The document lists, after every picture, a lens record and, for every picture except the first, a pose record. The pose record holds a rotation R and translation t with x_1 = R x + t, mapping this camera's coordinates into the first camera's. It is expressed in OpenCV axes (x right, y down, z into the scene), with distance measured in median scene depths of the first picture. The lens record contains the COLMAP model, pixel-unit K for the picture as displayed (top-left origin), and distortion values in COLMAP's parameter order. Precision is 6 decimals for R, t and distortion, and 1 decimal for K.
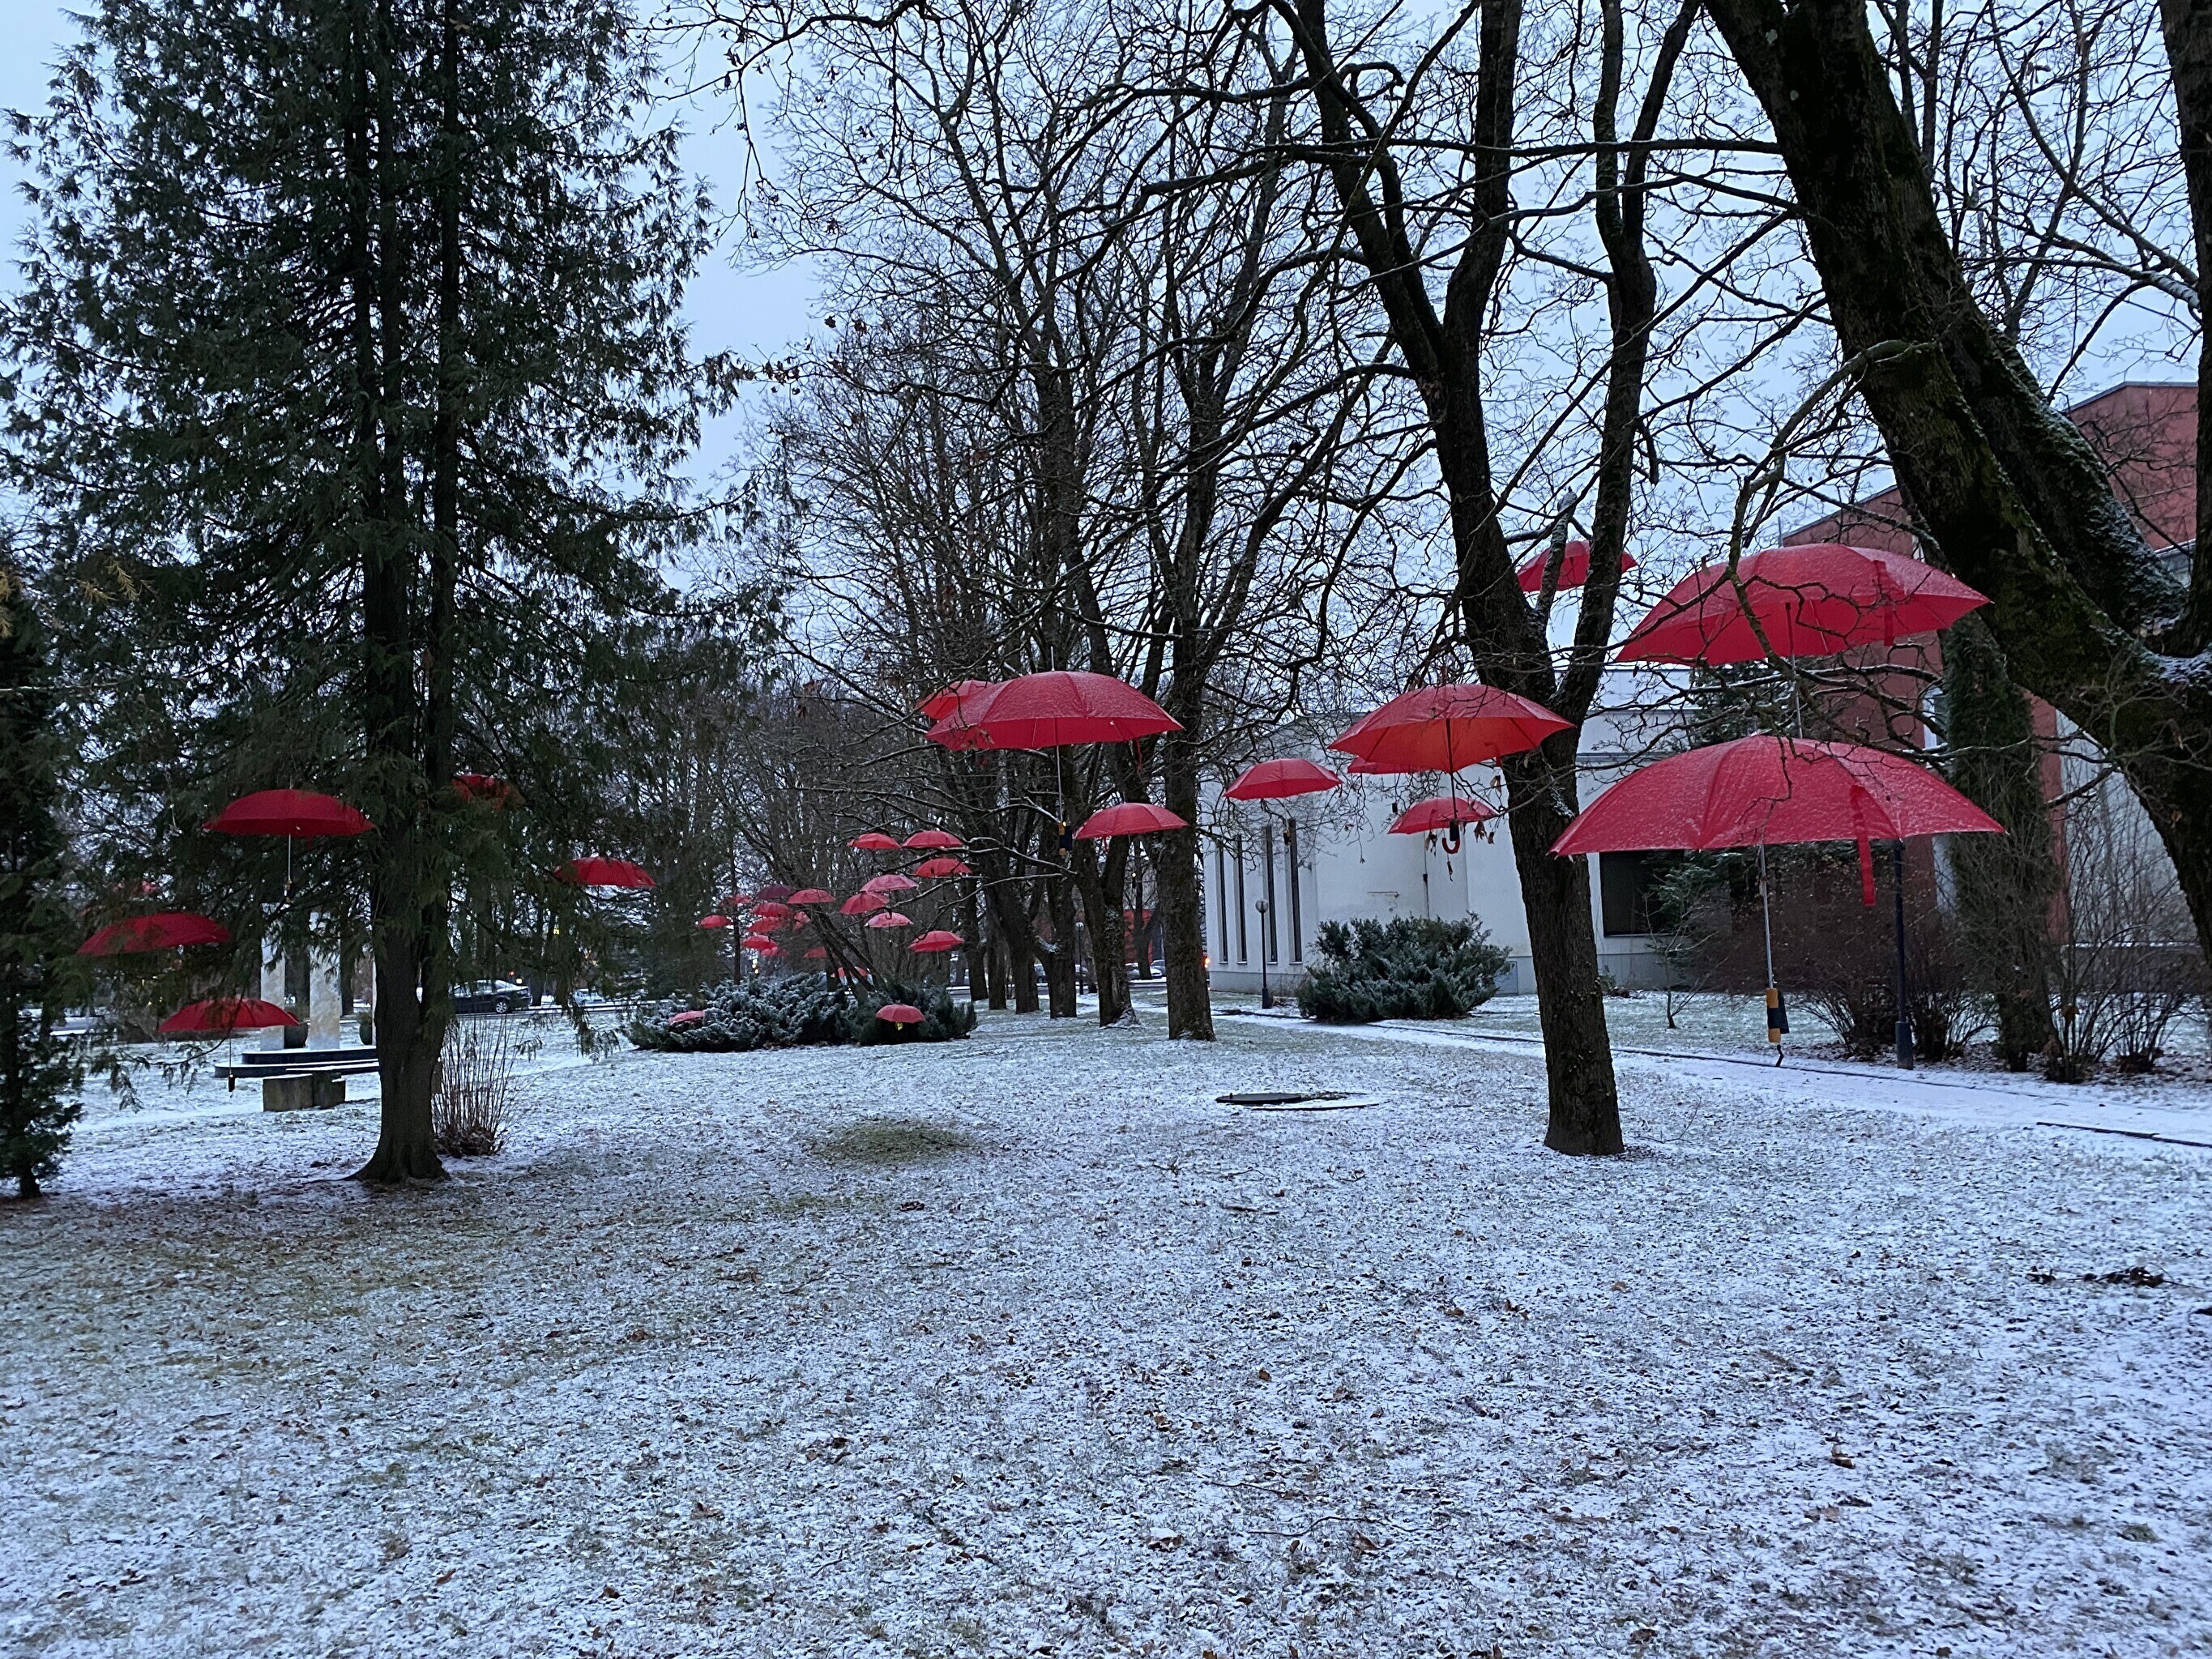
lens RADIAL K [[1679.6, 0, 1103.9], [0, 1679.6, 820.3], [0, 0, 1]] dist [0.005846, -0.006584]
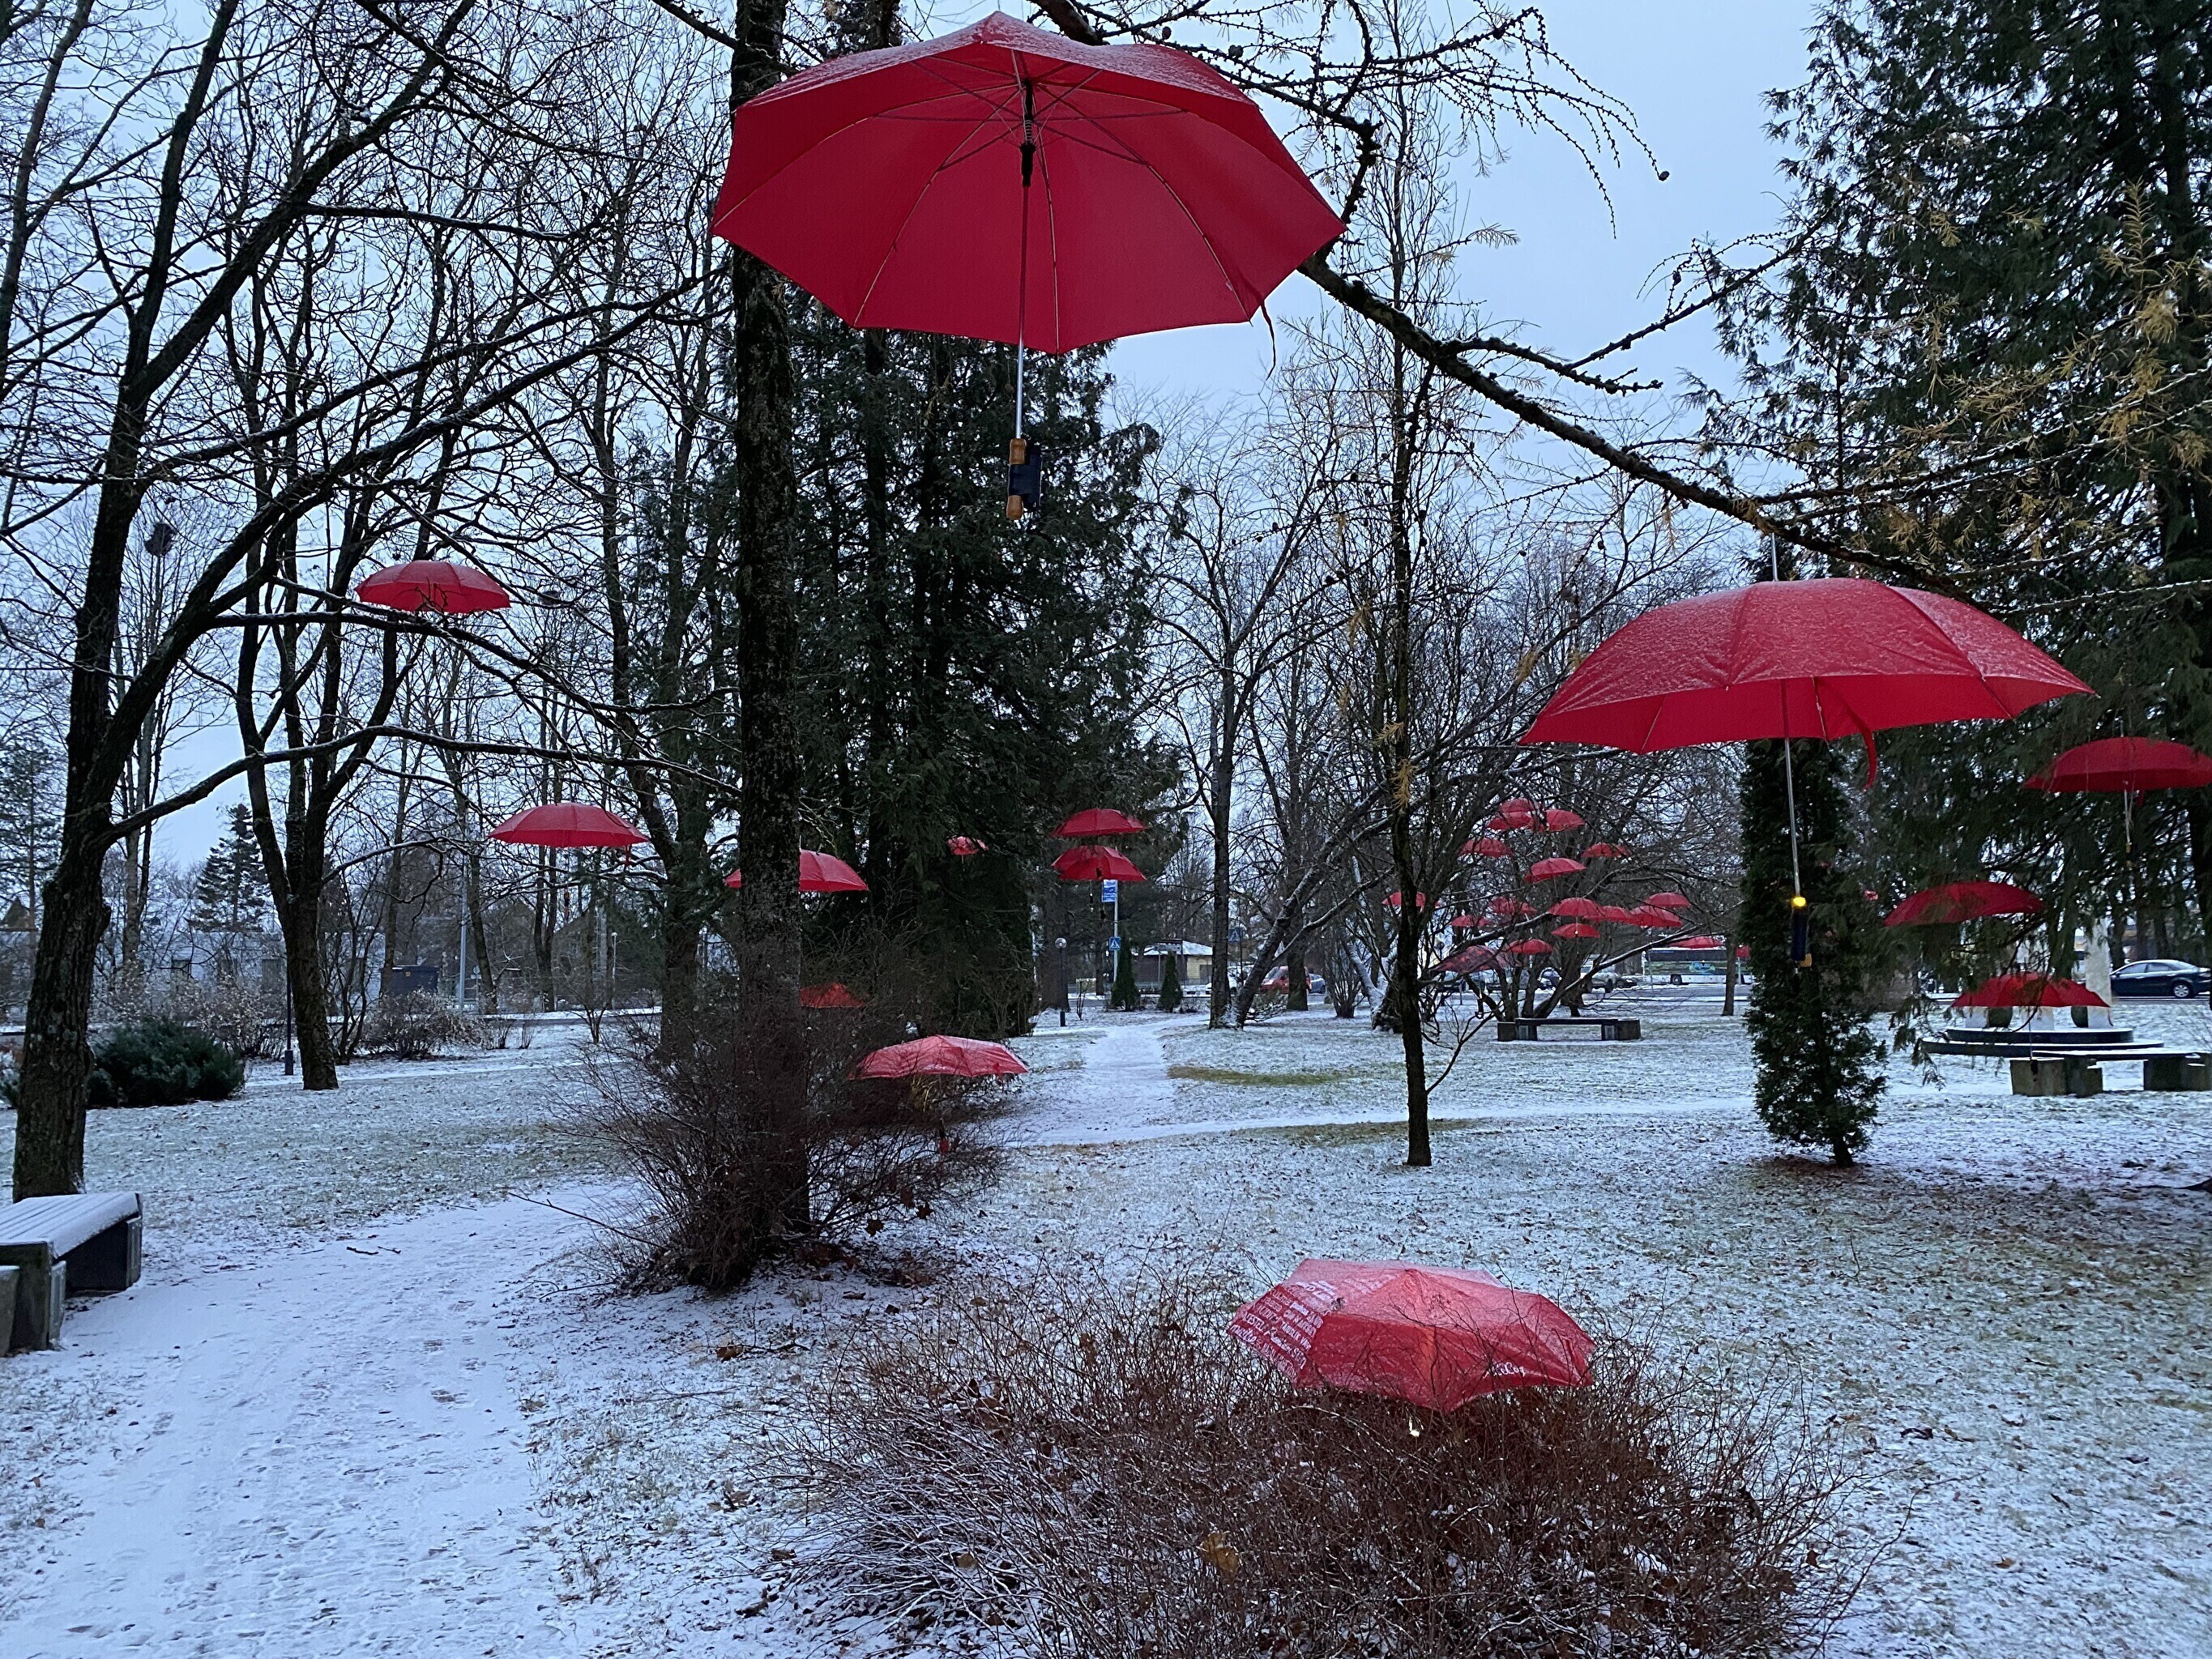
lens RADIAL K [[1679.6, 0, 1107.9], [0, 1679.6, 833.3], [0, 0, 1]] dist [0.005846, -0.006584]
pose [[0.623957, -0.032555, -0.780781, -0.120272], [0.050203, 0.998738, -0.001524, 0.005437], [0.779845, -0.038247, 0.624804, 0.037840]]
